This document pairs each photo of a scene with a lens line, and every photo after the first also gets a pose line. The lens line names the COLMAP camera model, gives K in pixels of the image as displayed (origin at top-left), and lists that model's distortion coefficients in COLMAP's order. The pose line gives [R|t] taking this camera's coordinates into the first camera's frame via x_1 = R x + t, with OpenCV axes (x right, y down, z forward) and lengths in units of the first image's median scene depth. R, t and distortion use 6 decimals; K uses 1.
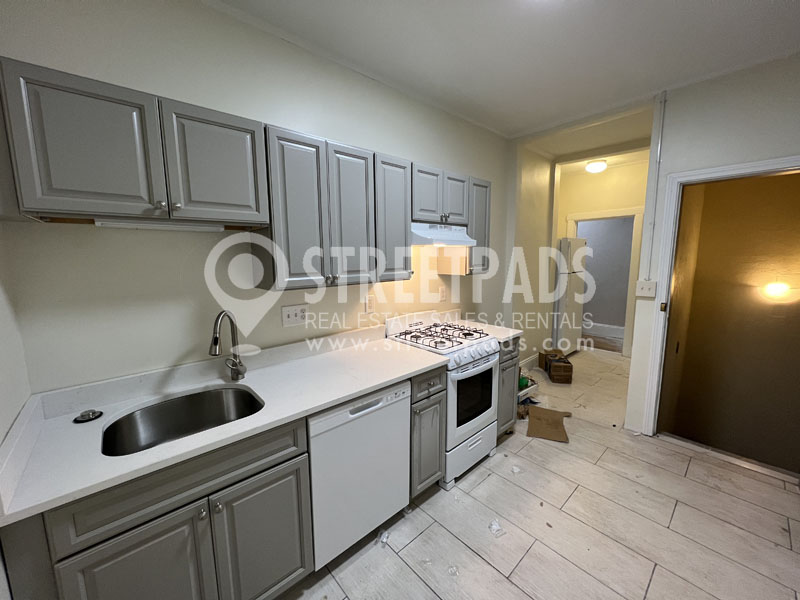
lens RADIAL K [[318.9, 0, 397.4], [0, 318.9, 298.3], [0, 0, 1]] dist [0.000895, -0.000570]
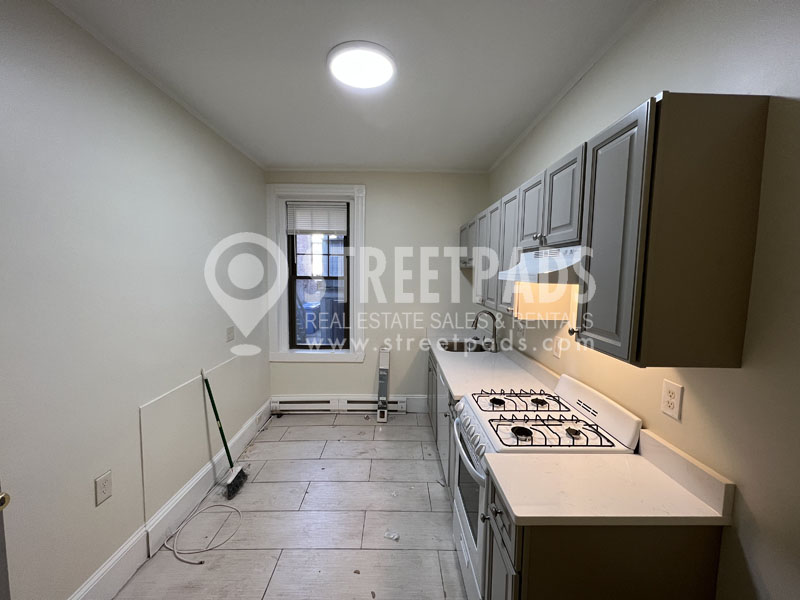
lens RADIAL K [[318.9, 0, 397.4], [0, 318.9, 298.3], [0, 0, 1]] dist [0.000895, -0.000570]
pose [[-0.659858, 0.064122, -0.748649, 0.934376], [-0.112041, 0.976817, 0.182417, -0.244106], [0.742990, 0.204249, -0.637376, 1.351099]]
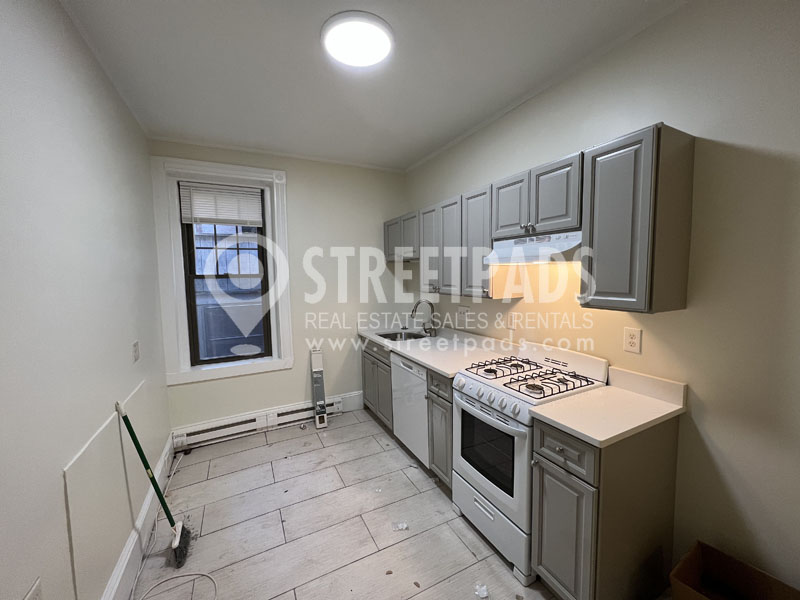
lens RADIAL K [[318.9, 0, 397.4], [0, 318.9, 298.3], [0, 0, 1]] dist [0.000895, -0.000570]
pose [[-0.260652, 0.089417, -0.961283, 1.124711], [-0.117003, 0.985437, 0.123389, -0.154732], [0.958317, 0.144634, -0.246394, 1.000838]]
